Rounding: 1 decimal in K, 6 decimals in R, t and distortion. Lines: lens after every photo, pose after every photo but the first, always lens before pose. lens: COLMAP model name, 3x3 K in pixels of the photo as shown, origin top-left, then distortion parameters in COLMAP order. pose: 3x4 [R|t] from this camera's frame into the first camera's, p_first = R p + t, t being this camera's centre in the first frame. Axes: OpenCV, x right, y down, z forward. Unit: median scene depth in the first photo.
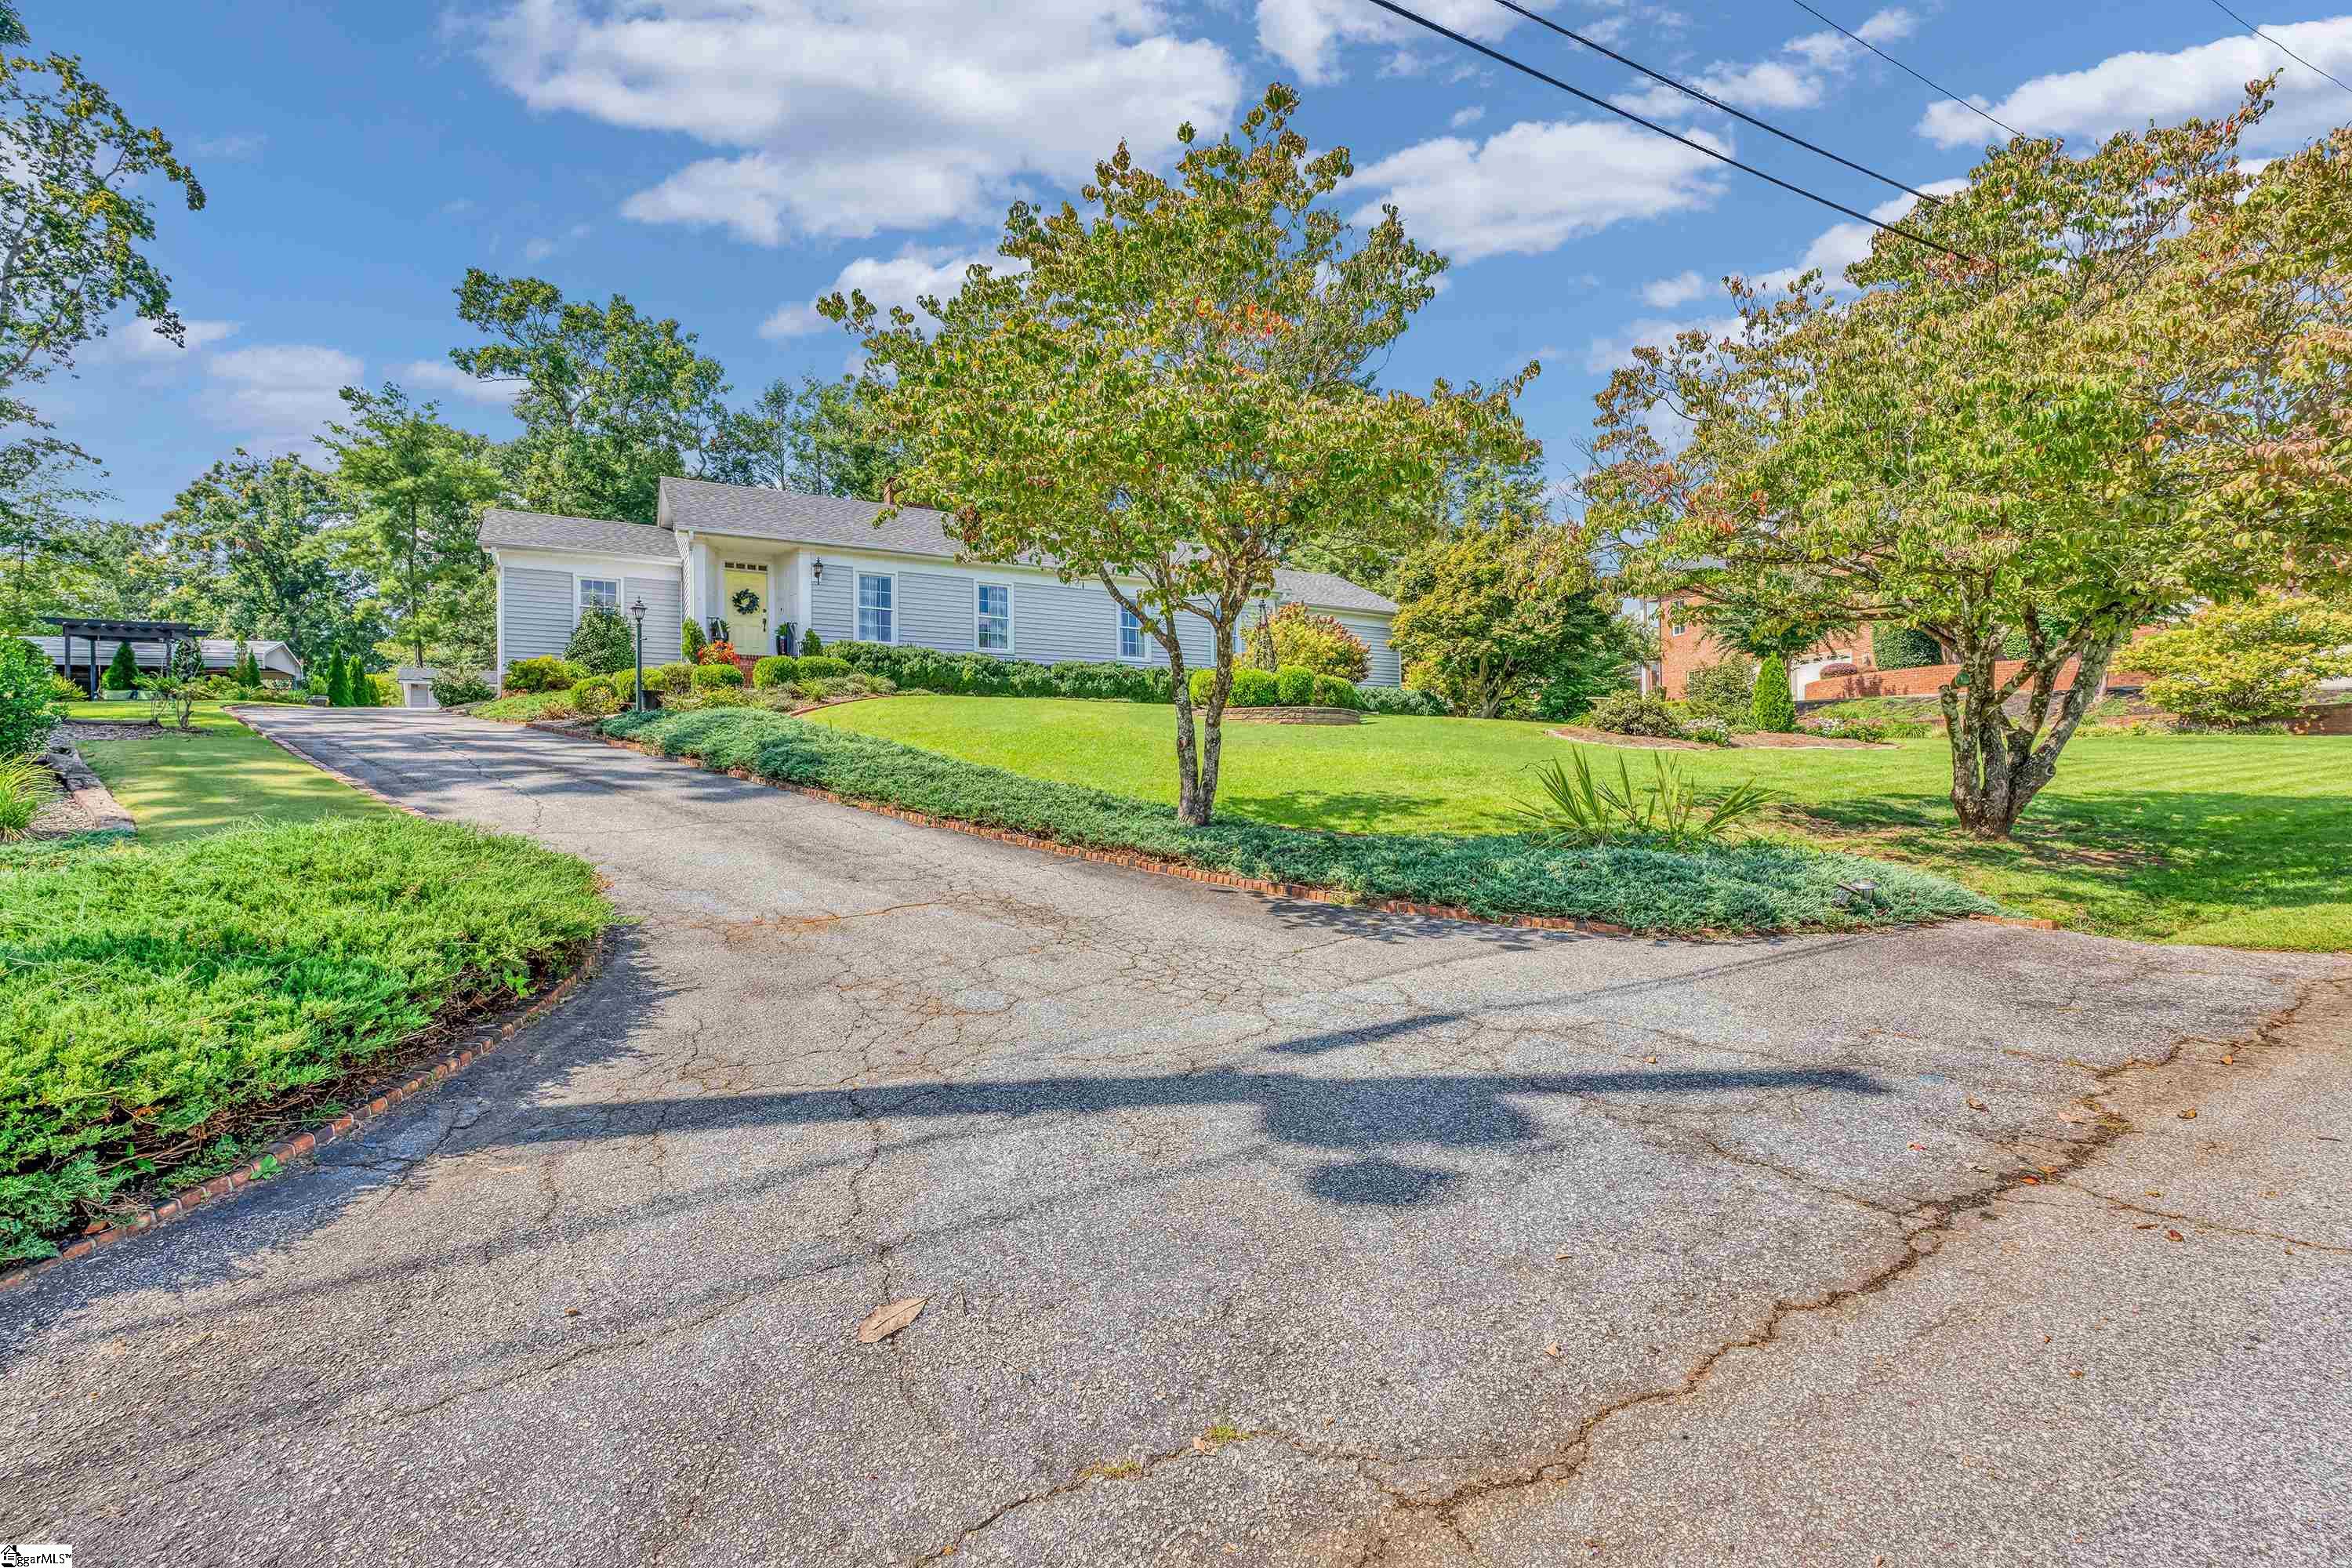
lens RADIAL K [[1060.8, 0, 1170.9], [0, 1060.8, 786.9], [0, 0, 1]] dist [0.000286, 0.000564]
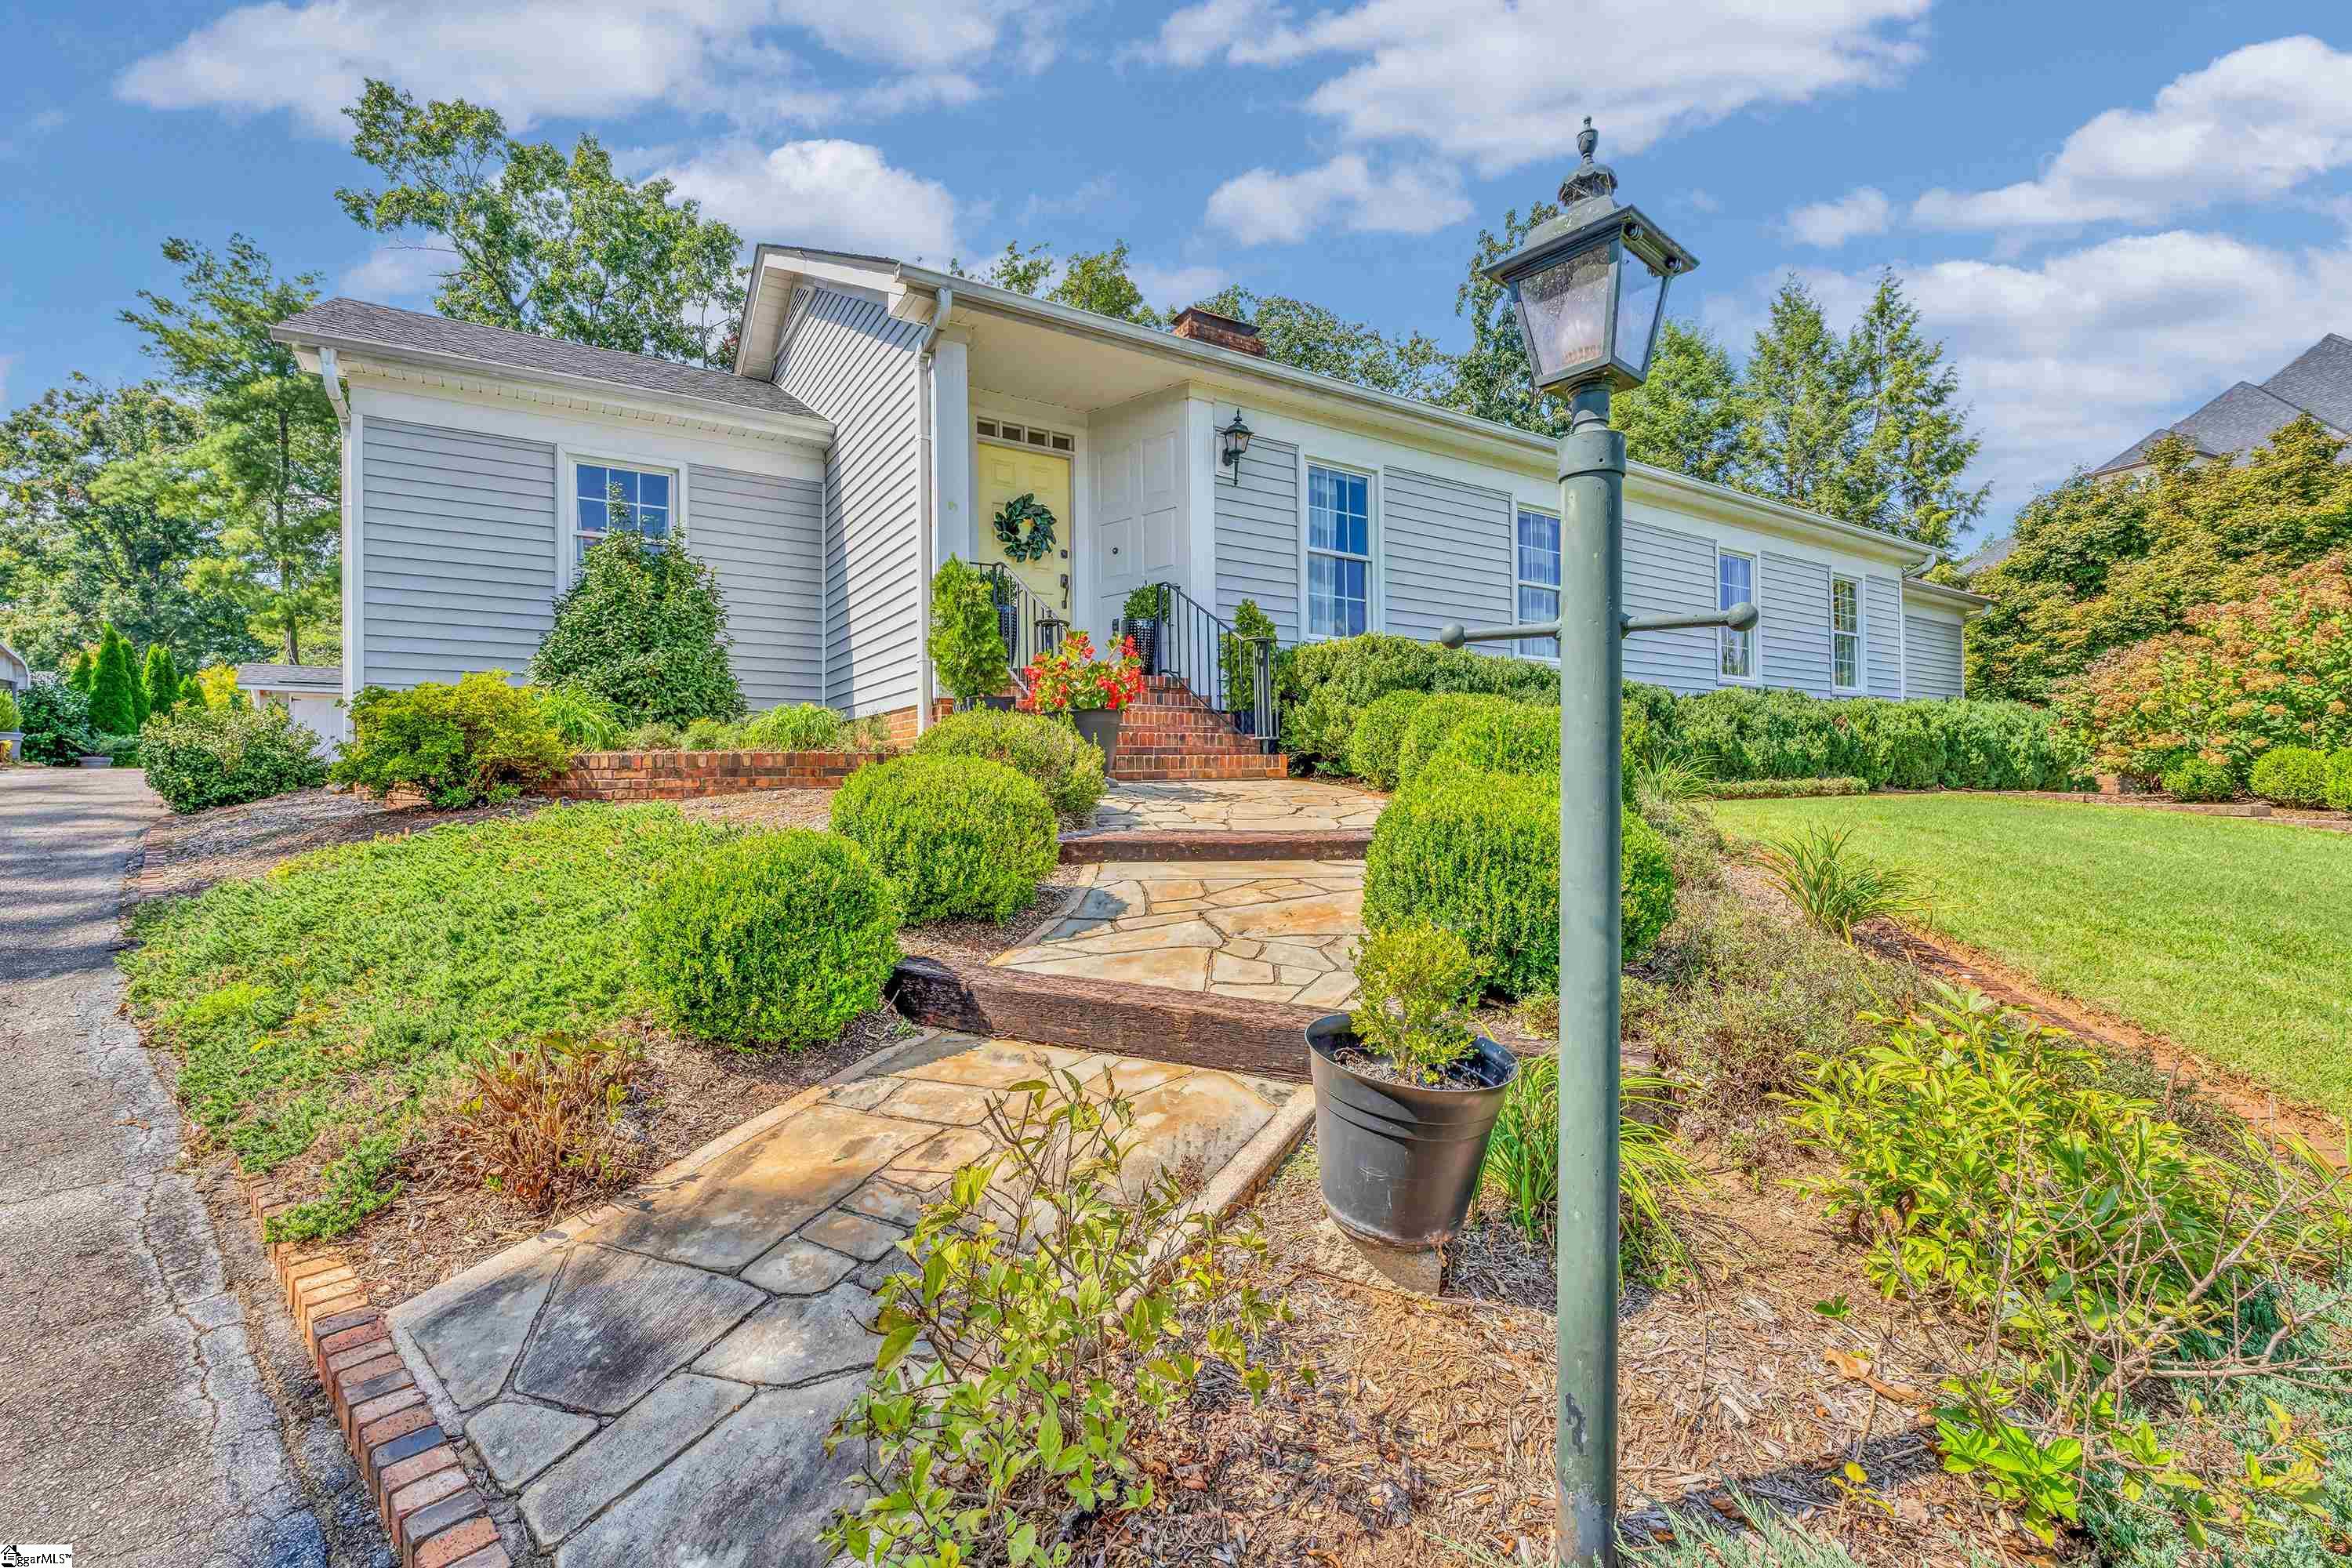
lens RADIAL K [[1060.8, 0, 1180.3], [0, 1060.8, 789.4], [0, 0, 1]] dist [0.000286, 0.000564]
pose [[0.998759, 0.006384, 0.049402, -0.168192], [-0.006837, 0.999936, 0.009010, -0.039465], [-0.049342, -0.009337, 0.998738, 0.285959]]
